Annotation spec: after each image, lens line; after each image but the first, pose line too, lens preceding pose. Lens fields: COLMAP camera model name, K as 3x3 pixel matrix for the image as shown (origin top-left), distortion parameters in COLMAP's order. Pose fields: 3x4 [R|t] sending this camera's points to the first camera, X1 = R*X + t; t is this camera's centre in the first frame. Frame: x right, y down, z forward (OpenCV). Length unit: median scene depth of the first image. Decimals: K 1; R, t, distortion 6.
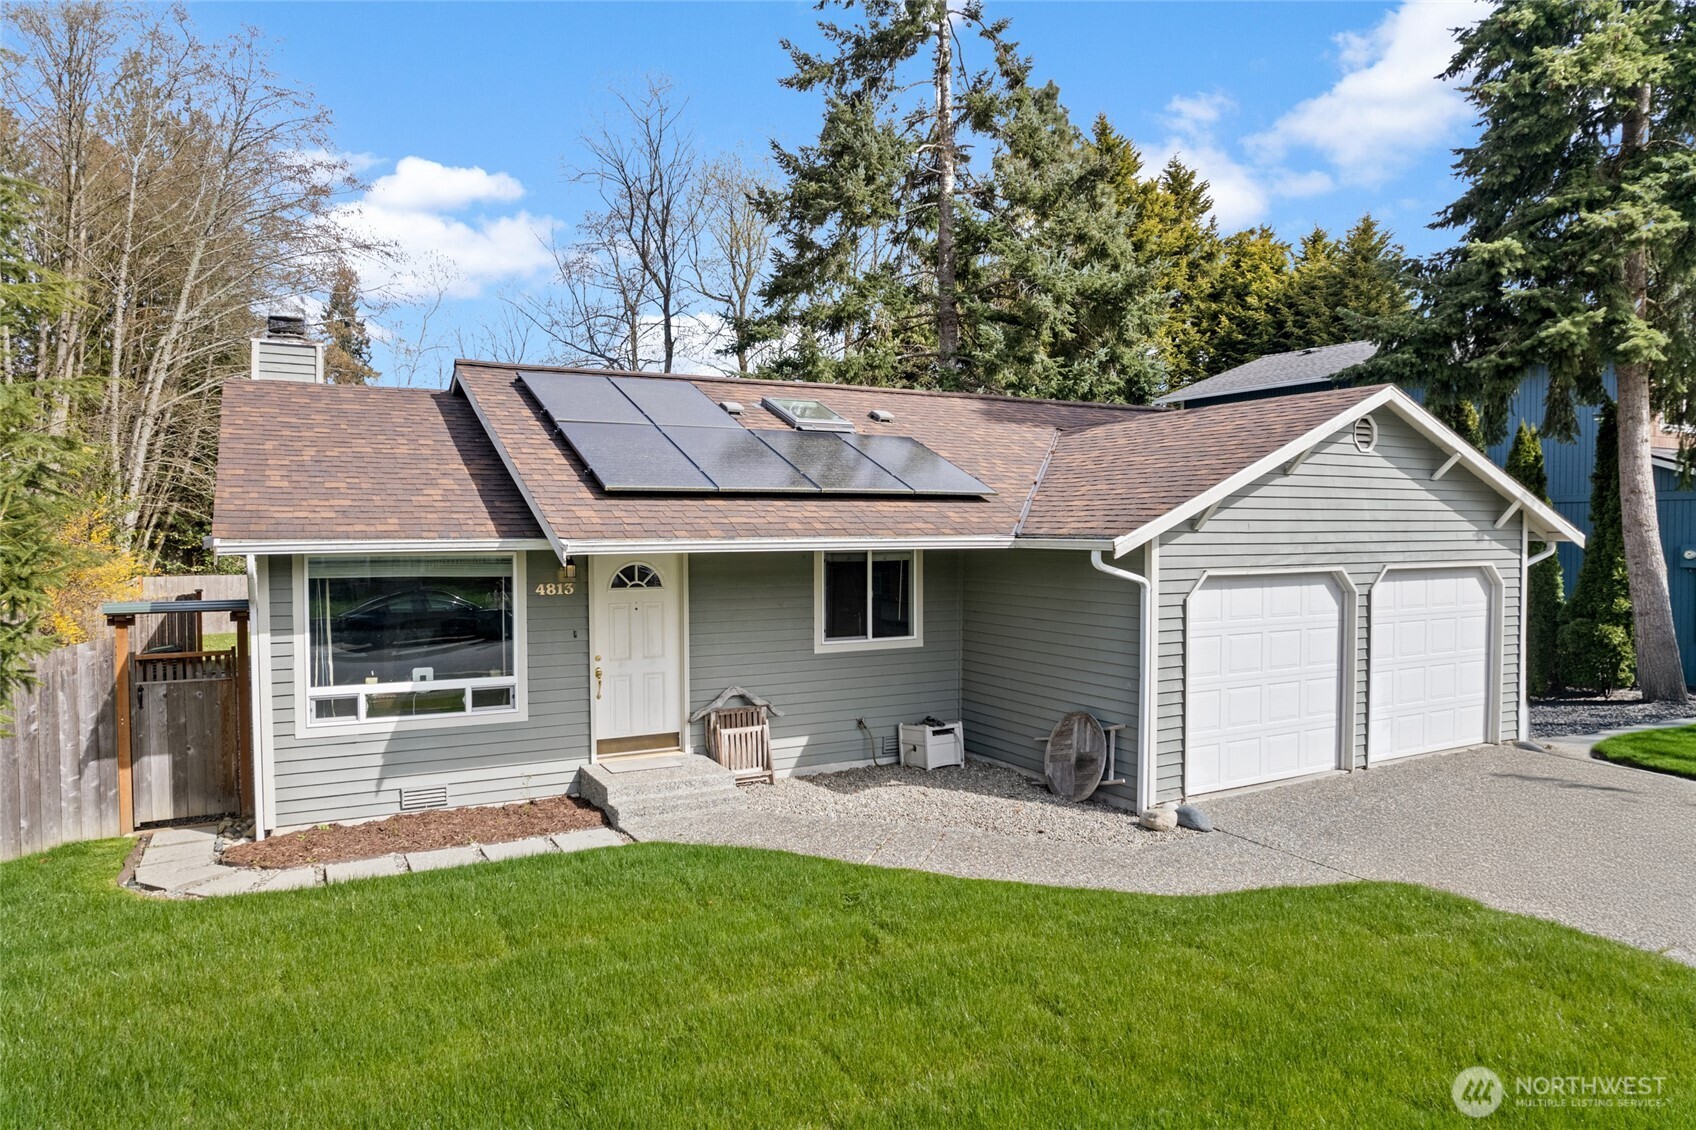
lens RADIAL K [[1081.4, 0, 849.6], [0, 1081.4, 564.6], [0, 0, 1]] dist [-0.044432, -0.000962]
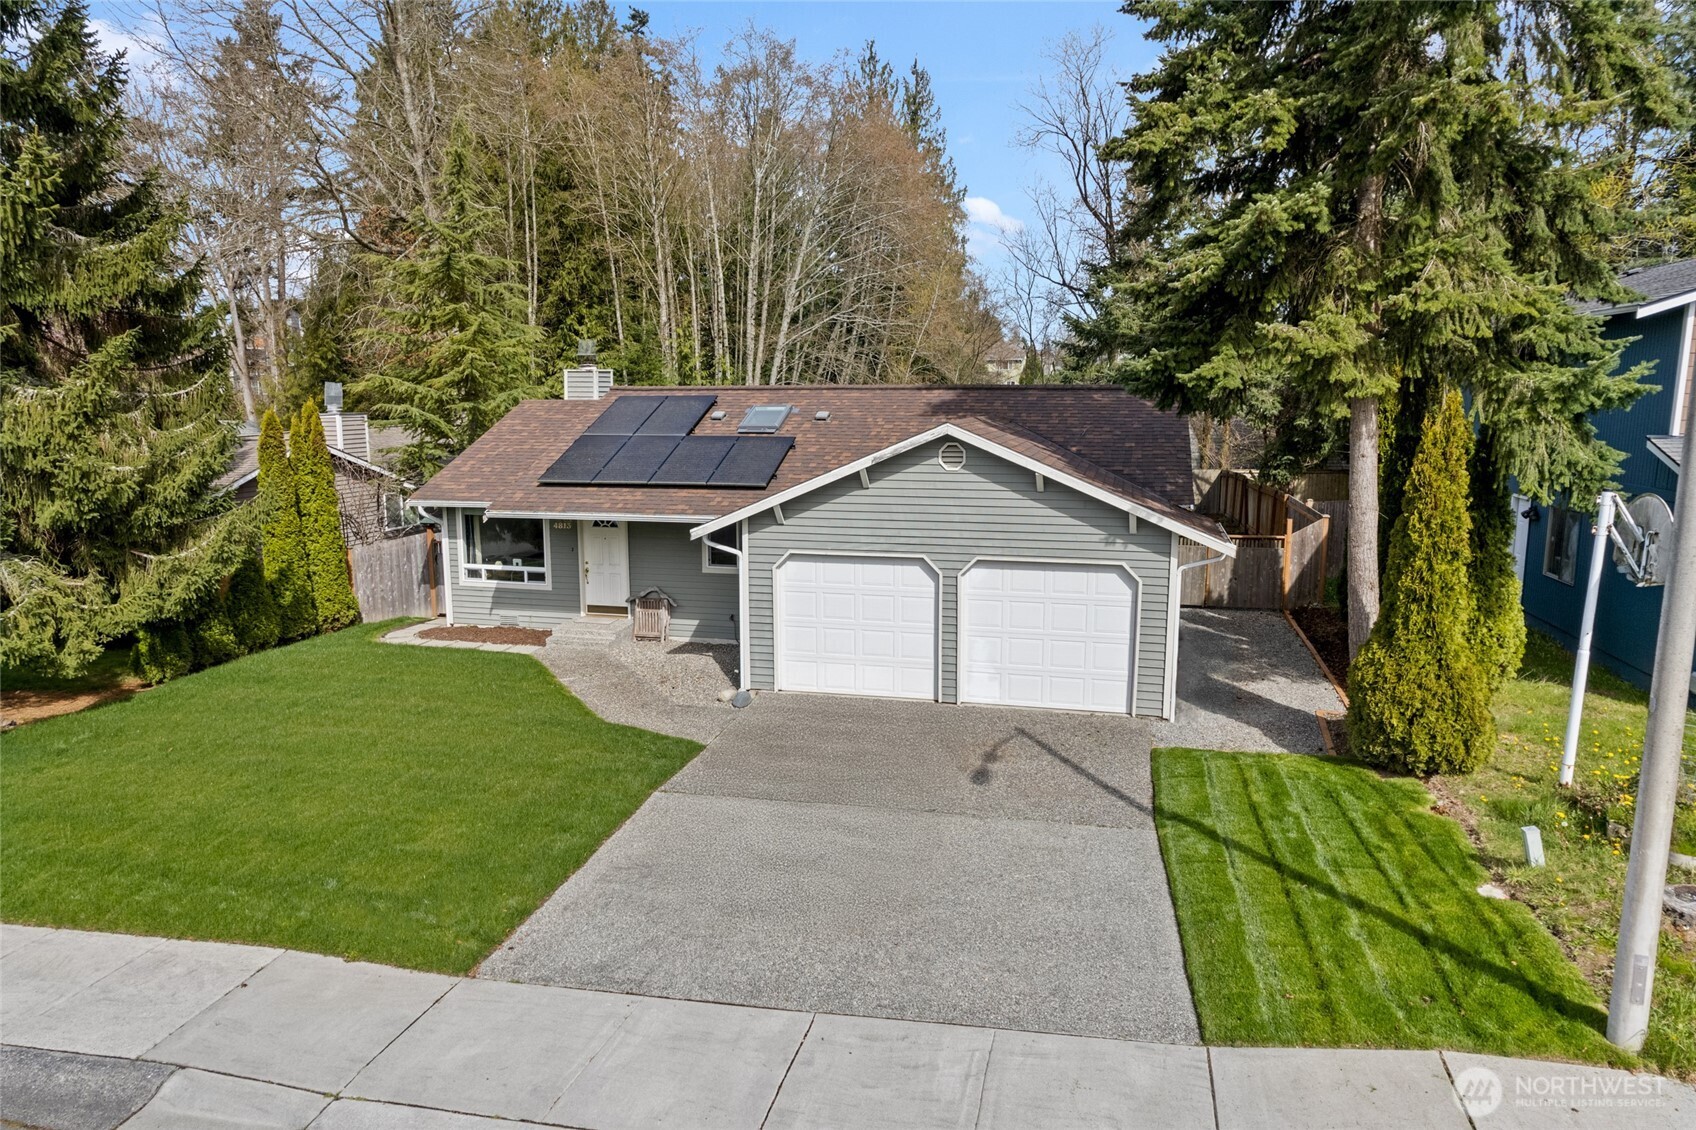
lens RADIAL K [[1081.4, 0, 849.8], [0, 1081.4, 565.8], [0, 0, 1]] dist [-0.044432, -0.000962]
pose [[0.729104, 0.110842, -0.675368, 1.501173], [-0.022453, 0.990141, 0.138263, -0.196154], [0.684035, -0.085644, 0.724404, -0.073114]]
